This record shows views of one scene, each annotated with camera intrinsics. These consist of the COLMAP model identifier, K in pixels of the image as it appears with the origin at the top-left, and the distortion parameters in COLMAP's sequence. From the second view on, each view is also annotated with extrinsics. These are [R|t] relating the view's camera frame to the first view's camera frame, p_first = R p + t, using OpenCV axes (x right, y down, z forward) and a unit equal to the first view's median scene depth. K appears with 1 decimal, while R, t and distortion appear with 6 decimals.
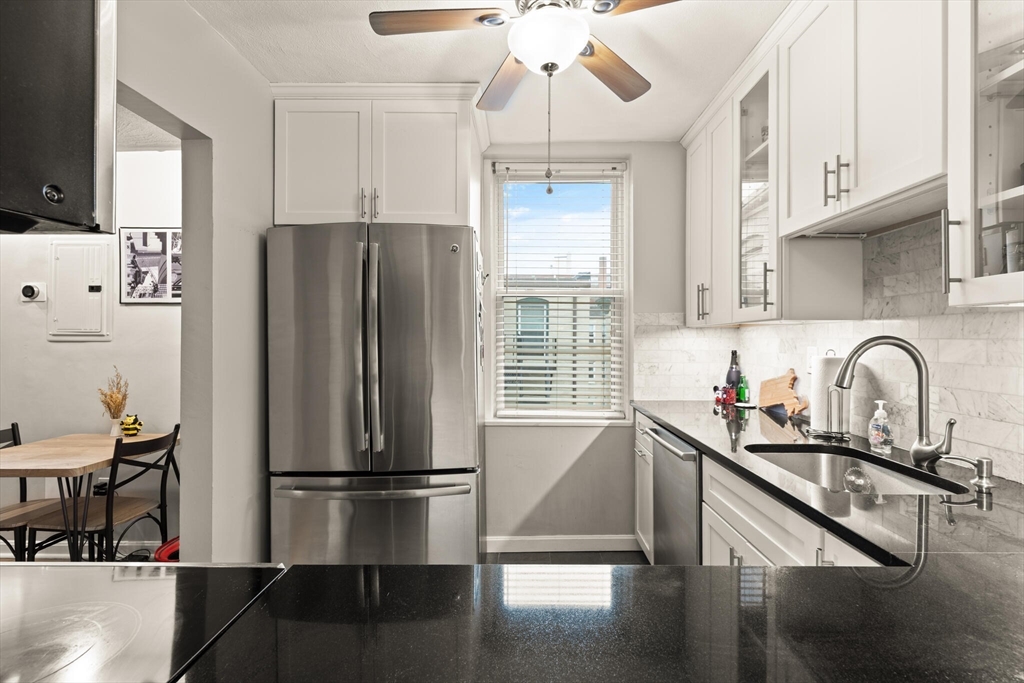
lens RADIAL K [[473.3, 0, 512.0], [0, 473.3, 341.5], [0, 0, 1]] dist [0.000453, 0.000166]
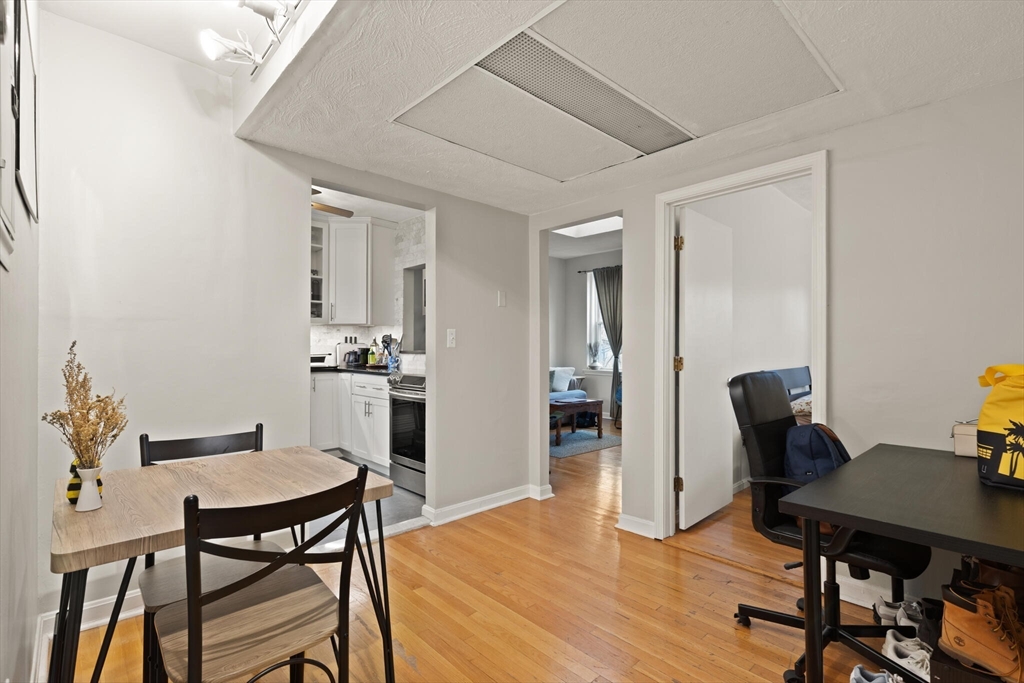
lens RADIAL K [[473.3, 0, 512.0], [0, 473.3, 341.5], [0, 0, 1]] dist [0.000453, 0.000166]
pose [[0.693522, -0.010529, -0.720359, -0.240048], [-0.005977, 0.999775, -0.020367, 0.053983], [0.720411, 0.018431, 0.693303, 0.700987]]
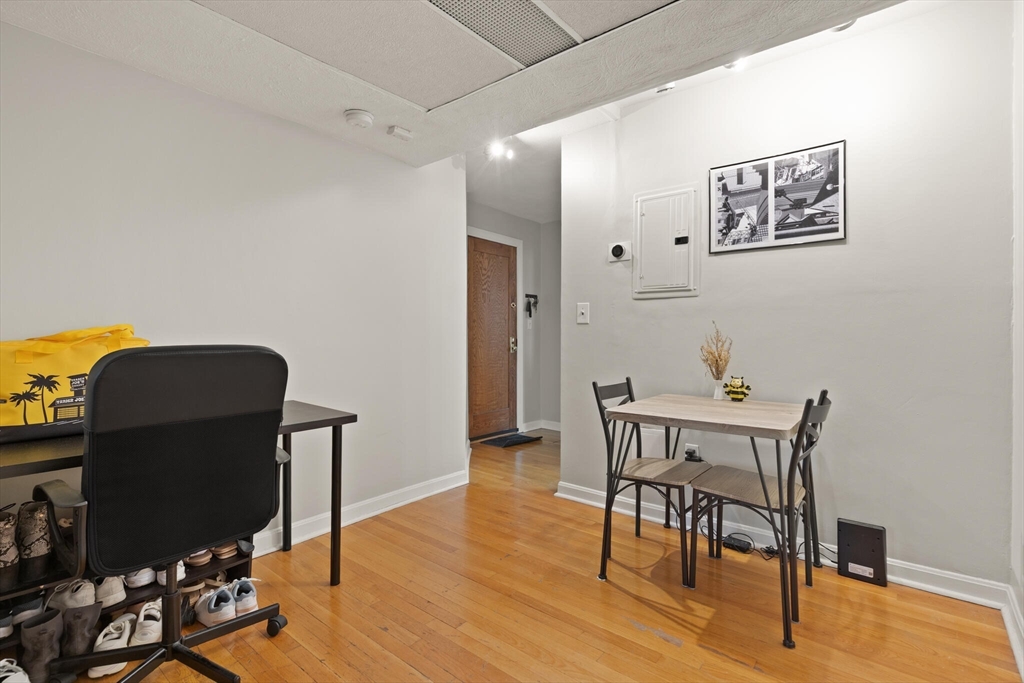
lens RADIAL K [[473.3, 0, 512.0], [0, 473.3, 341.5], [0, 0, 1]] dist [0.000453, 0.000166]
pose [[0.789582, 0.006441, -0.613611, -0.571132], [-0.004206, 0.999978, 0.005085, 0.084034], [0.613630, -0.001435, 0.789592, 0.058313]]
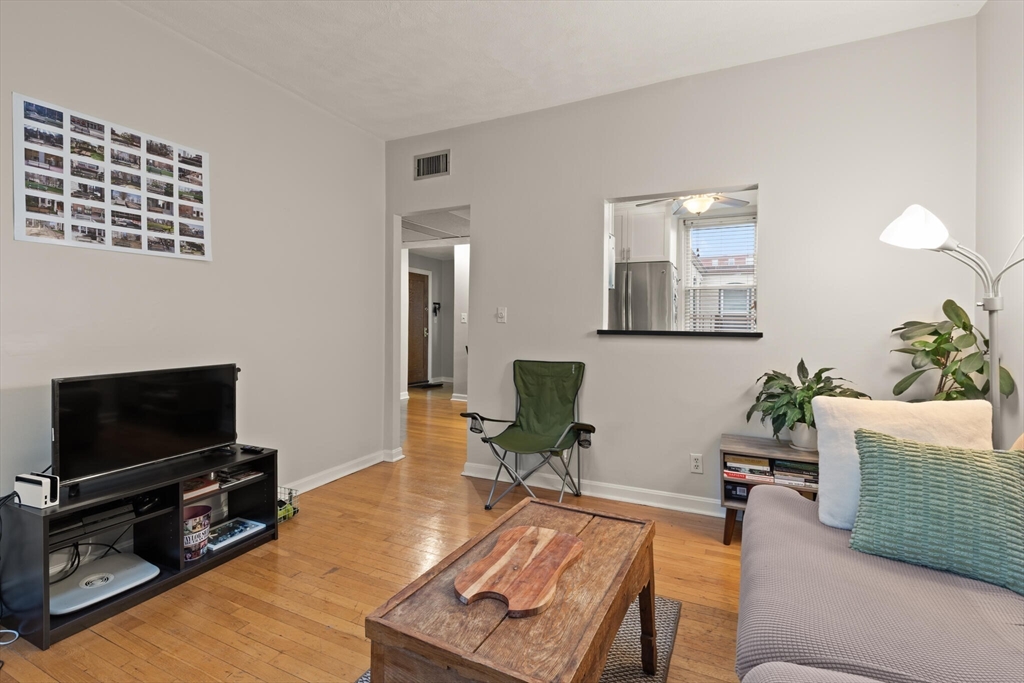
lens RADIAL K [[458.8, 0, 515.6], [0, 458.8, 325.5], [0, 0, 1]] dist [-0.000003, 0.000024]
pose [[0.910933, 0.006713, -0.412500, 0.115087], [-0.007834, 0.999969, -0.001028, 0.060840], [0.412480, 0.004168, 0.910957, -1.035044]]
